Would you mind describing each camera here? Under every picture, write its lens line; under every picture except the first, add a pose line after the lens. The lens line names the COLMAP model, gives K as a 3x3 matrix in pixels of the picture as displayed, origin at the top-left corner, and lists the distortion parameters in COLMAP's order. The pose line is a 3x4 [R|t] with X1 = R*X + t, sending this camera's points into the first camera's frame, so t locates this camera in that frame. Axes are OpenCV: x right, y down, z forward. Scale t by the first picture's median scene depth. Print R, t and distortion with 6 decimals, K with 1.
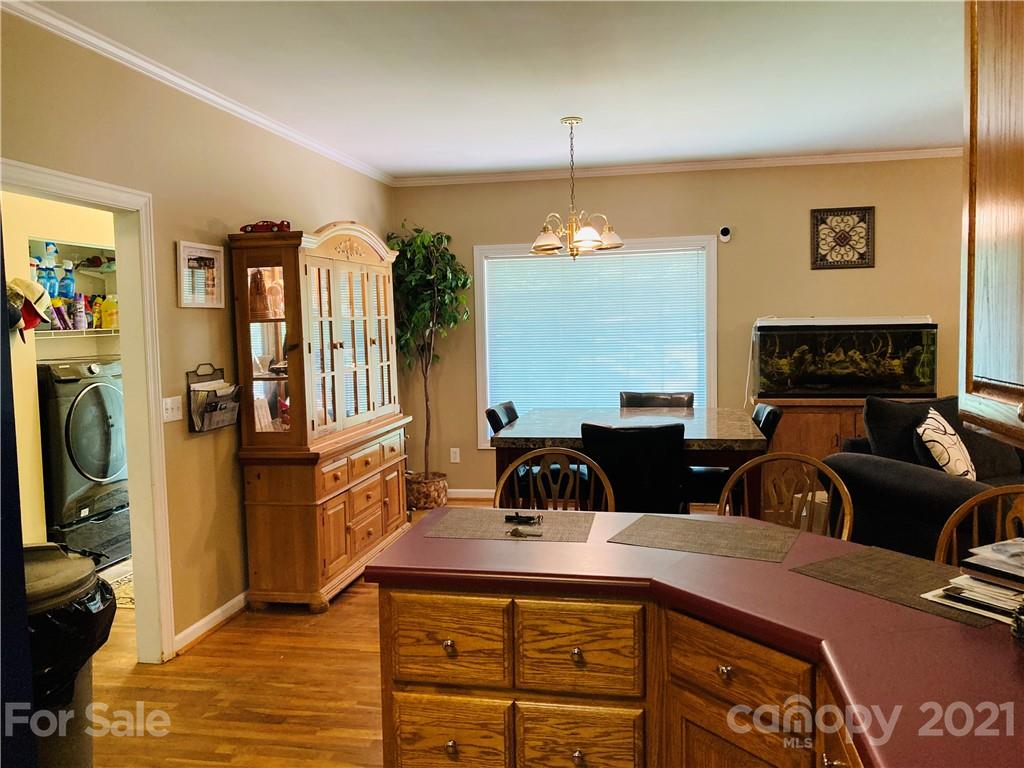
lens RADIAL K [[840.4, 0, 515.6], [0, 840.4, 378.0], [0, 0, 1]] dist [0.032856, -0.035253]
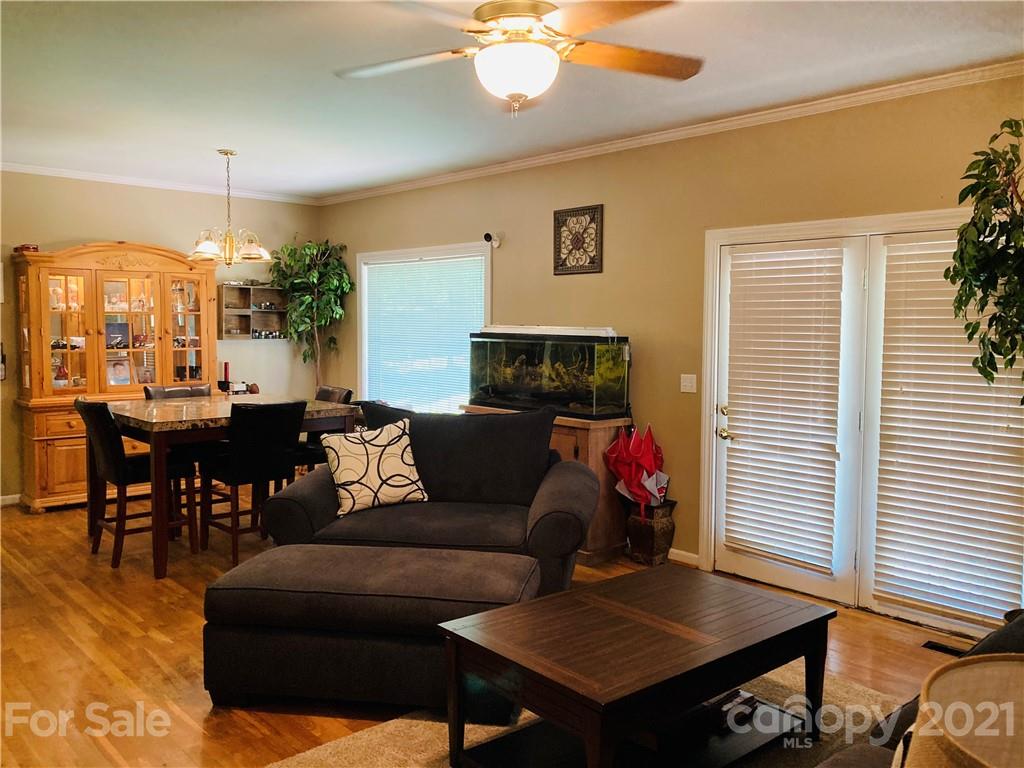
lens RADIAL K [[840.4, 0, 533.0], [0, 840.4, 383.4], [0, 0, 1]] dist [0.032856, -0.035253]
pose [[0.796204, 0.072051, -0.600723, 0.911797], [-0.070505, 0.997169, 0.026152, -0.031420], [0.600906, 0.021532, 0.799030, 0.243121]]
